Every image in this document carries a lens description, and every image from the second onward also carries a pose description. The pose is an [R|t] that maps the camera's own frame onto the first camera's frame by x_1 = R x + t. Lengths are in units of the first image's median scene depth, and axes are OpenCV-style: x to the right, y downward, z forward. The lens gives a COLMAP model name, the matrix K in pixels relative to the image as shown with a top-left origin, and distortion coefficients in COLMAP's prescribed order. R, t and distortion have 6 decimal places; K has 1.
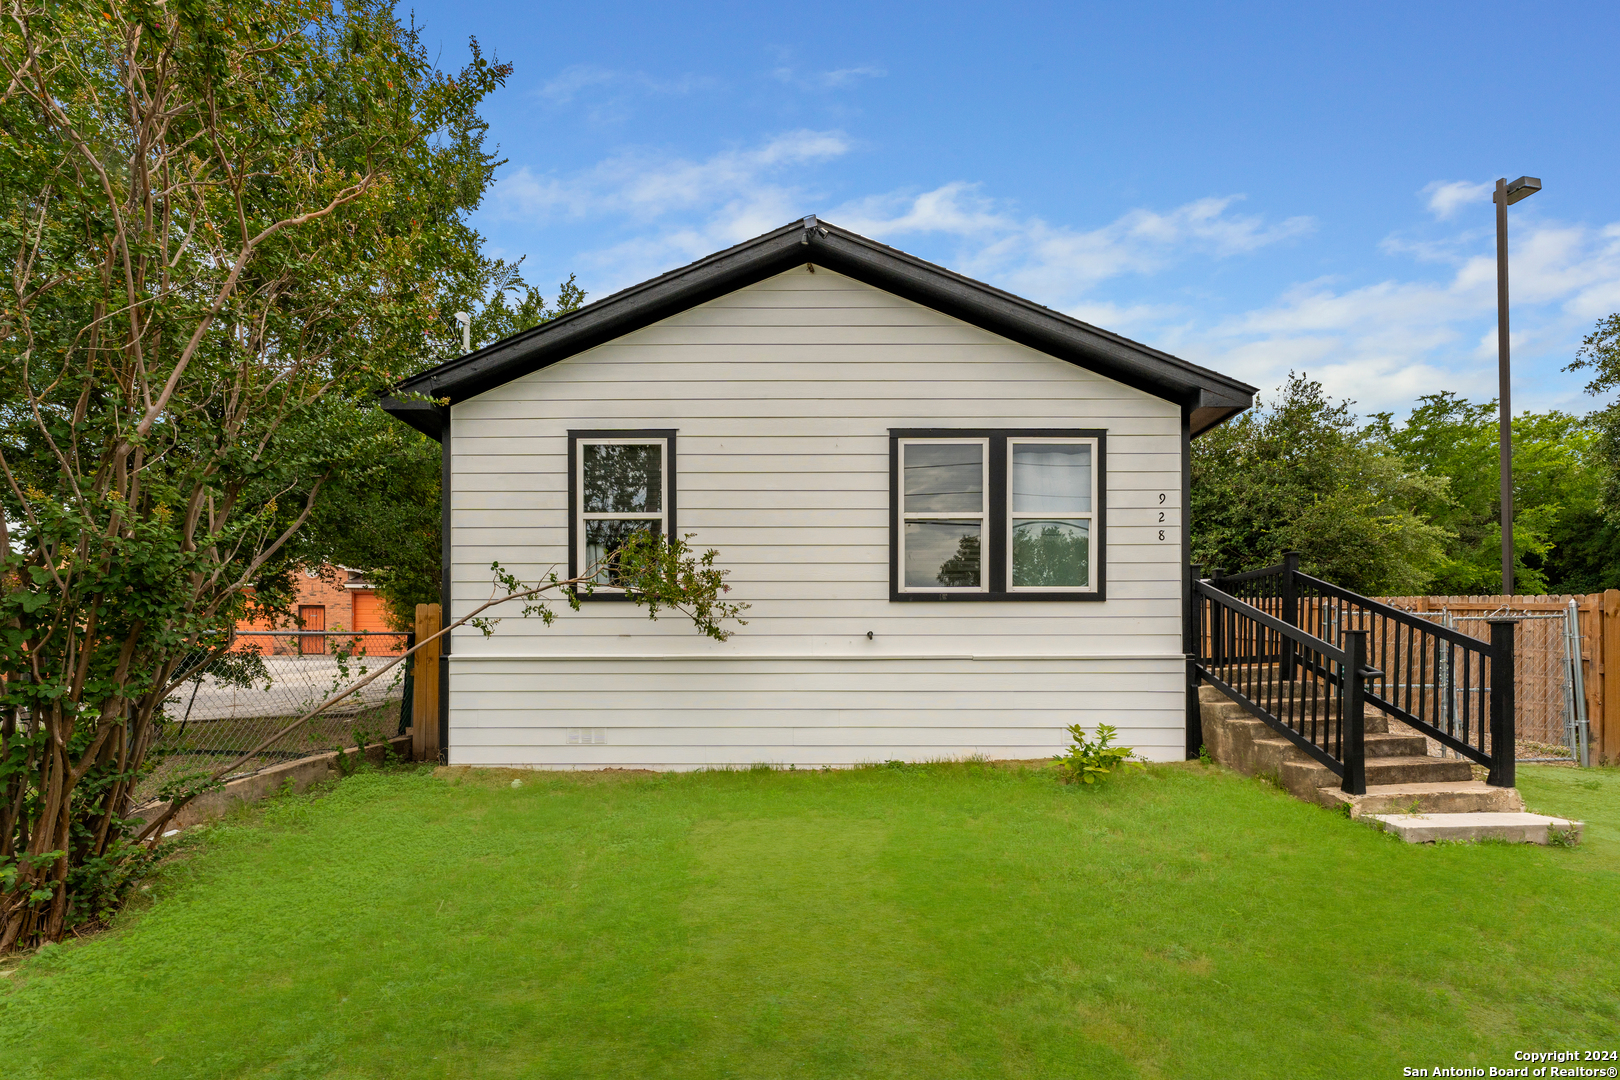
lens RADIAL K [[686.2, 0, 743.2], [0, 686.2, 657.7], [0, 0, 1]] dist [0.000808, 0.000092]
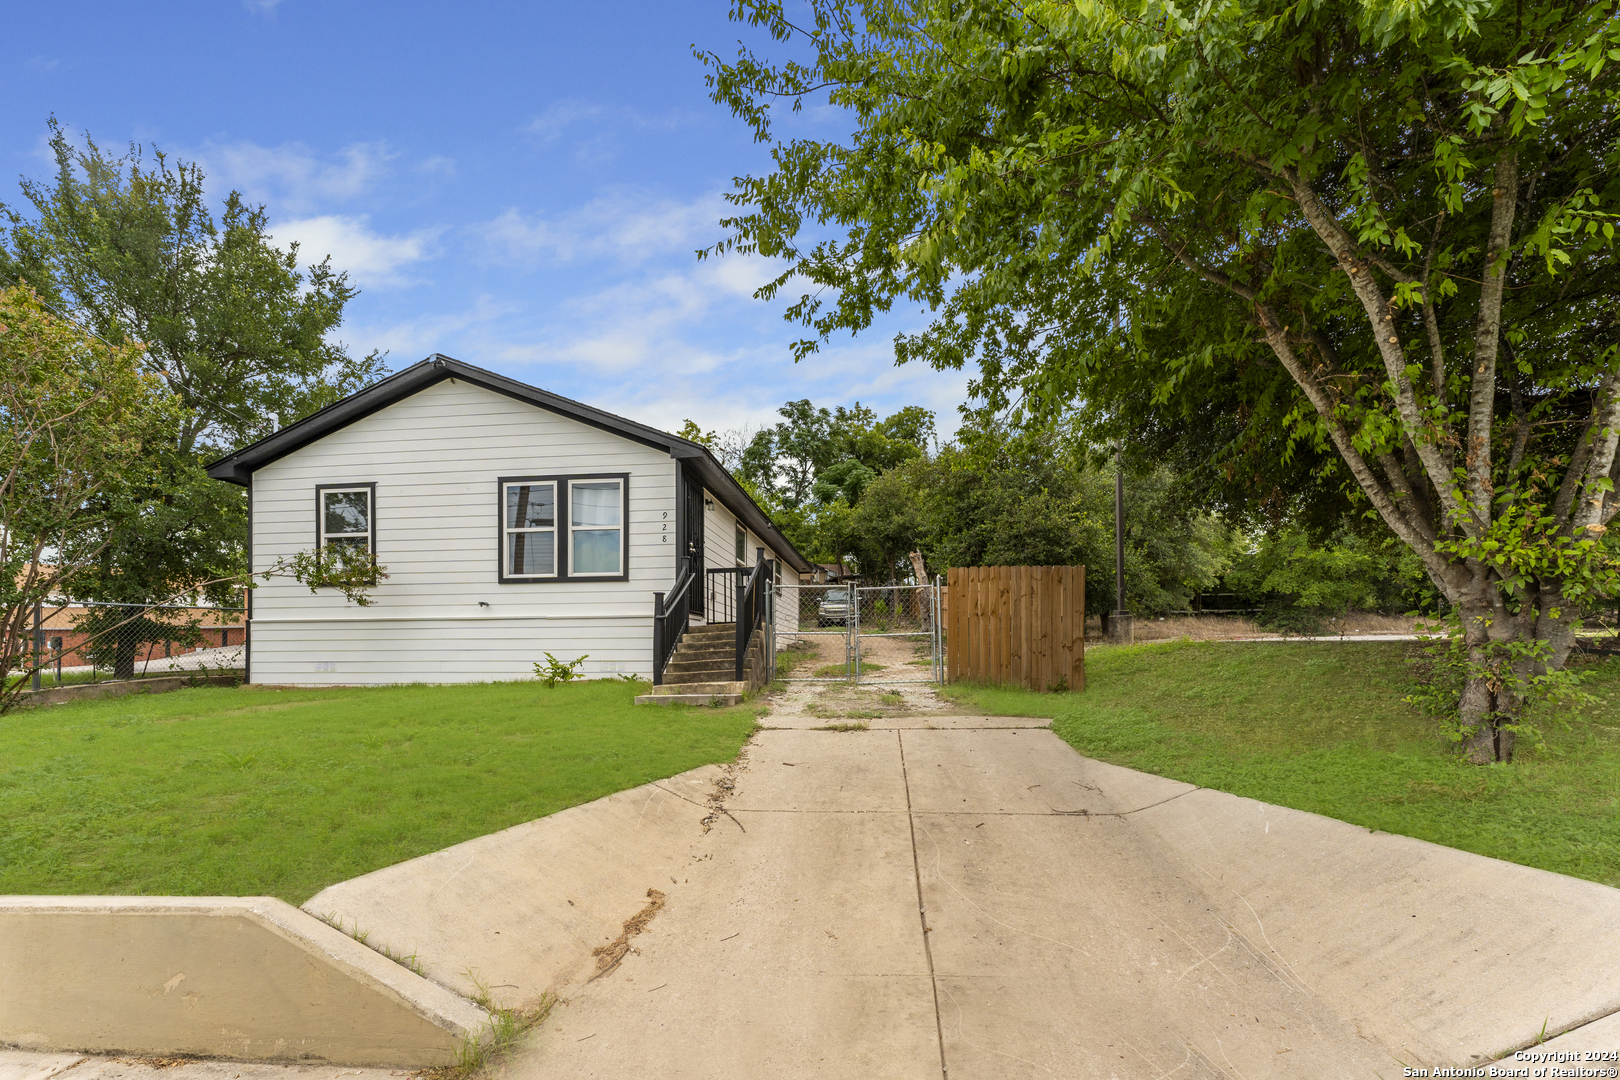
lens RADIAL K [[721.3, 0, 796.3], [0, 721.3, 652.1], [0, 0, 1]] dist [0.000986, 0.000266]
pose [[0.992318, -0.004860, -0.123615, 1.119218], [0.003897, 0.999960, -0.008029, 0.095196], [0.123649, 0.007485, 0.992298, -0.597413]]
